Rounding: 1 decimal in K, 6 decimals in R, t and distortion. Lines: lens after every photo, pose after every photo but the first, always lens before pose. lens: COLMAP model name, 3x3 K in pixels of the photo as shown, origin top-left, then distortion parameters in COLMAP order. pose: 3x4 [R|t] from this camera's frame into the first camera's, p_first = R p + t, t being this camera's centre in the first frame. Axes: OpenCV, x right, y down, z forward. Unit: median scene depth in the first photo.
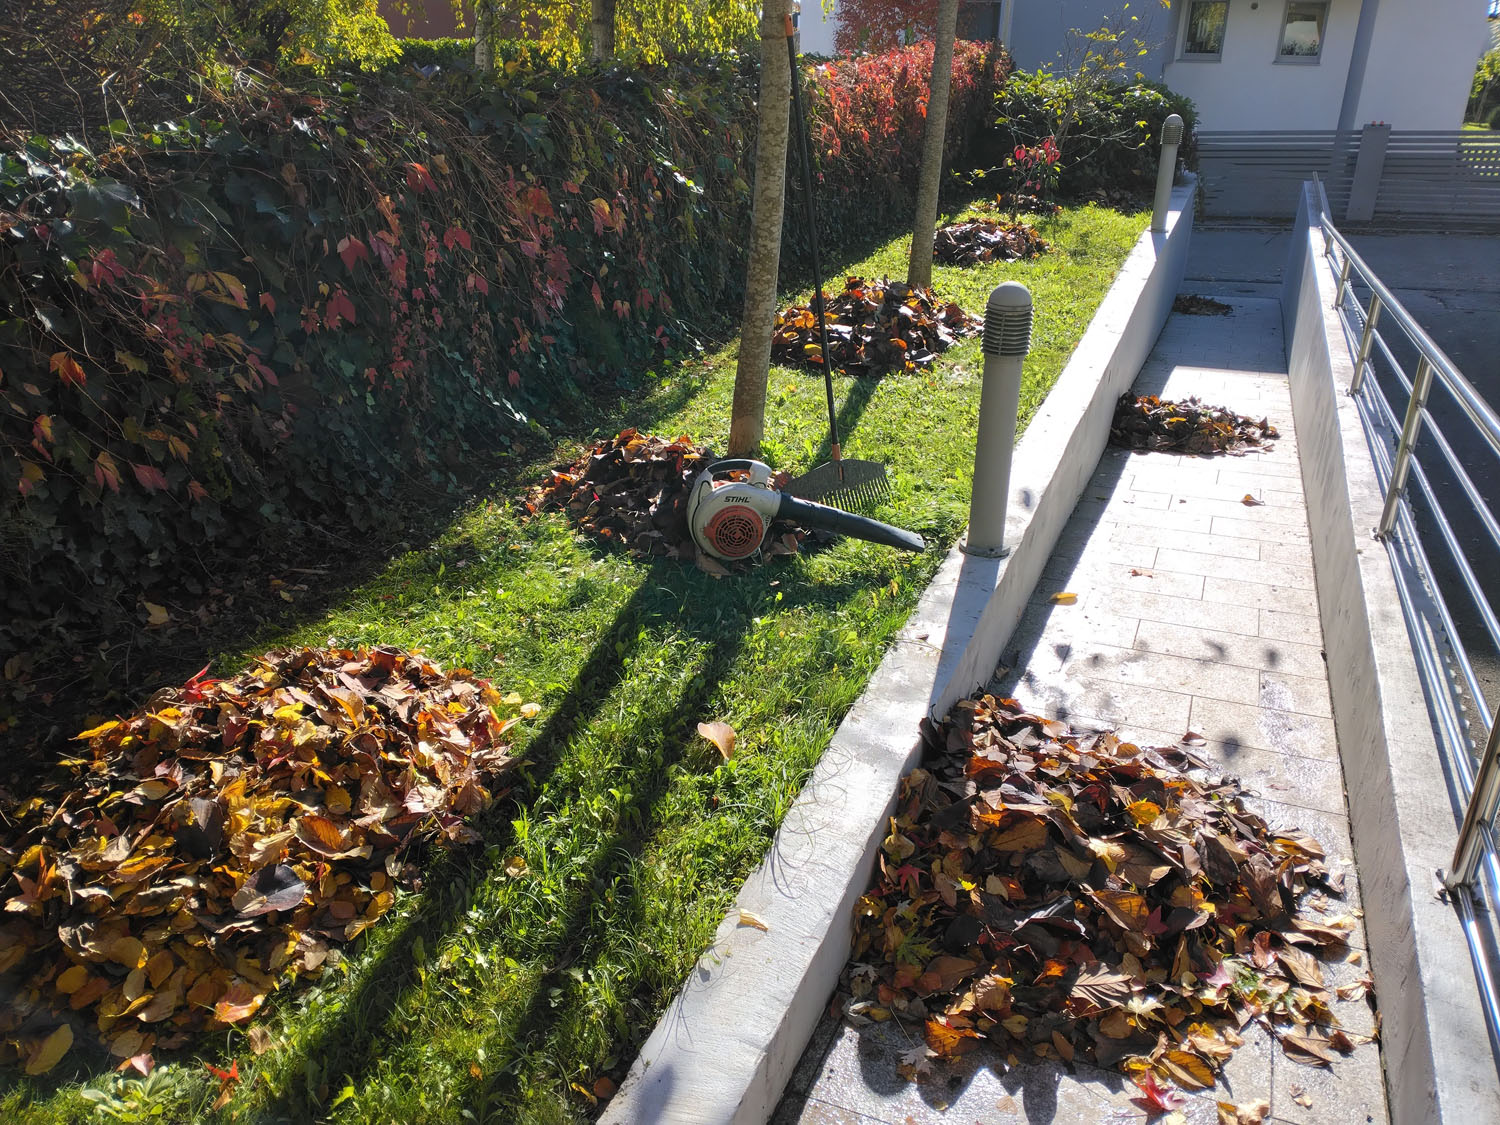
lens RADIAL K [[1324.6, 0, 751.2], [0, 1324.6, 620.3], [0, 0, 1]] dist [0.107183, -0.249847]
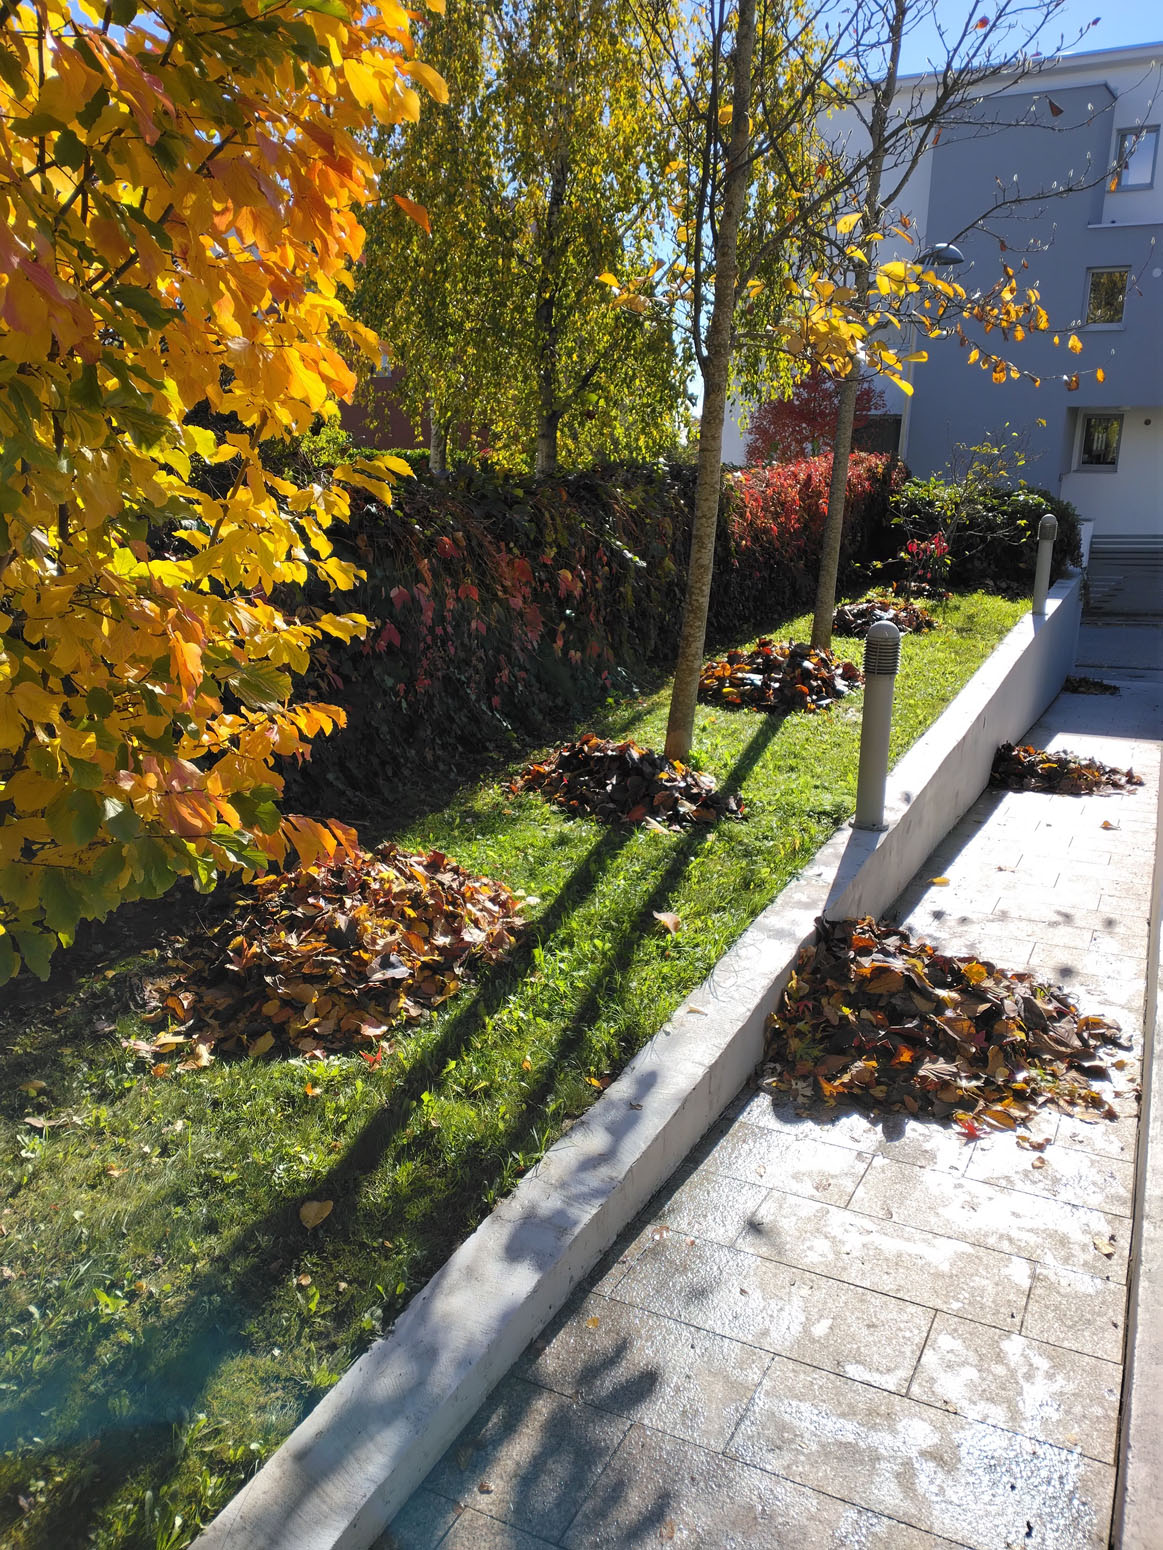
lens RADIAL K [[1368.7, 0, 549.2], [0, 1368.7, 773.7], [0, 0, 1]] dist [0.107183, -0.249847]
pose [[0.996862, 0.022711, -0.075832, -0.027411], [-0.035826, 0.983674, -0.176355, 0.123703], [0.070589, 0.178519, 0.981401, -0.289096]]
